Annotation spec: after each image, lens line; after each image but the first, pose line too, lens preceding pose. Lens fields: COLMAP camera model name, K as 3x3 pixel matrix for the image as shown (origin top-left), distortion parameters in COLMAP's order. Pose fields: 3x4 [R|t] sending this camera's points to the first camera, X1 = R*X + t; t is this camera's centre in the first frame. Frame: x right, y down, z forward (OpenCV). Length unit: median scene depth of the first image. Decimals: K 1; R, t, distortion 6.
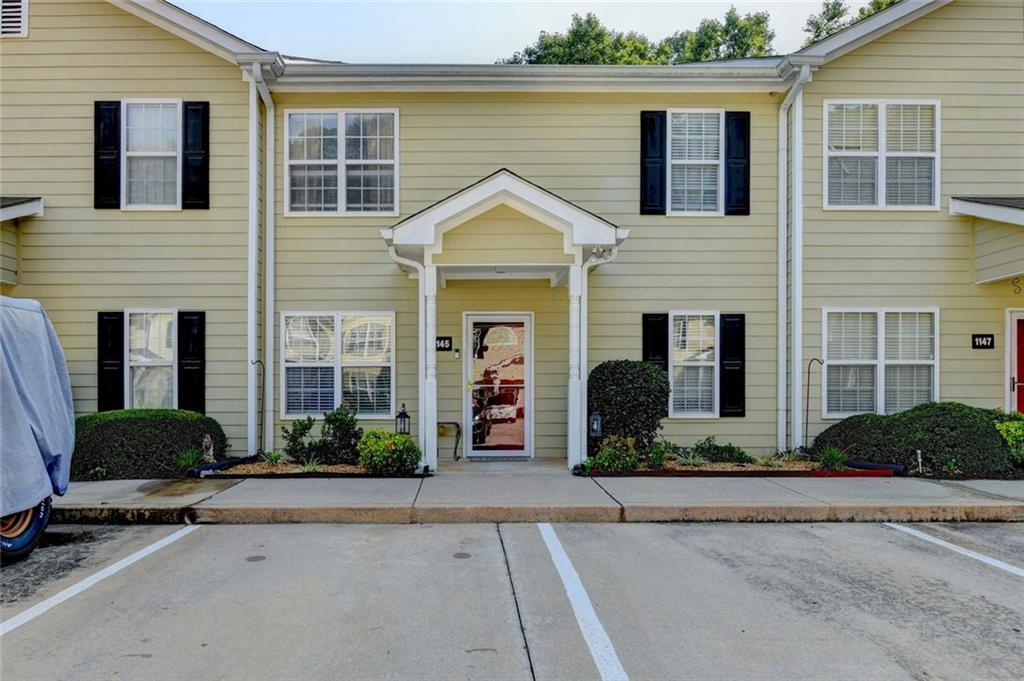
lens RADIAL K [[563.5, 0, 511.8], [0, 563.5, 348.6], [0, 0, 1]] dist [-0.001440, 0.000842]
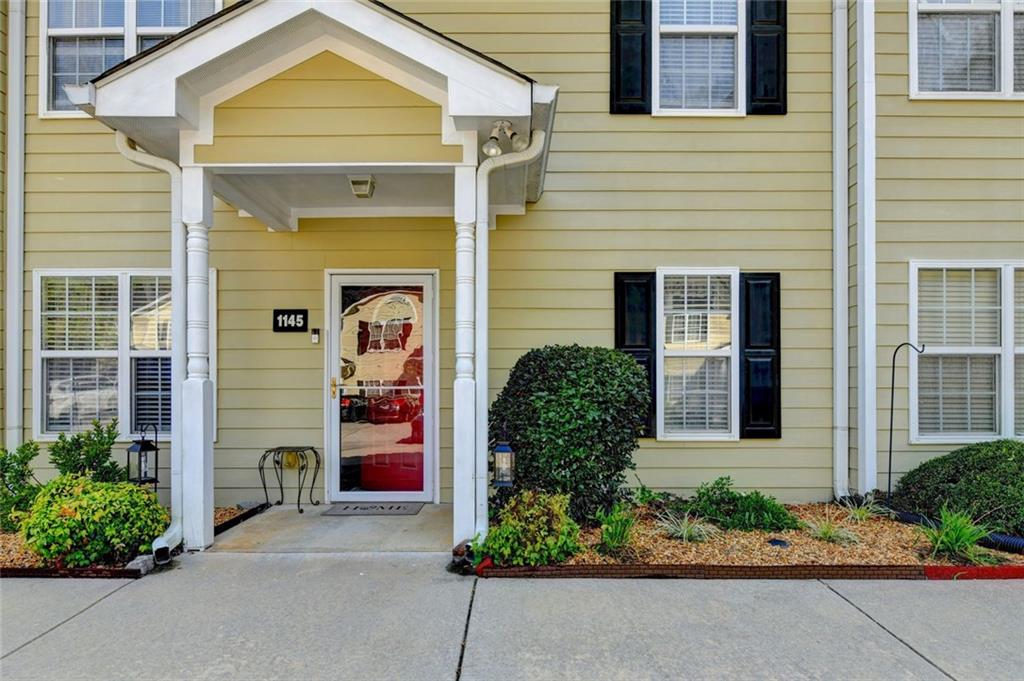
lens RADIAL K [[585.5, 0, 511.8], [0, 585.5, 335.6], [0, 0, 1]] dist [0.000023, -0.001546]
pose [[0.999726, -0.000156, -0.023428, 0.137526], [-0.000090, 0.999945, -0.010526, 0.015085], [0.023429, 0.010525, 0.999670, 0.359727]]
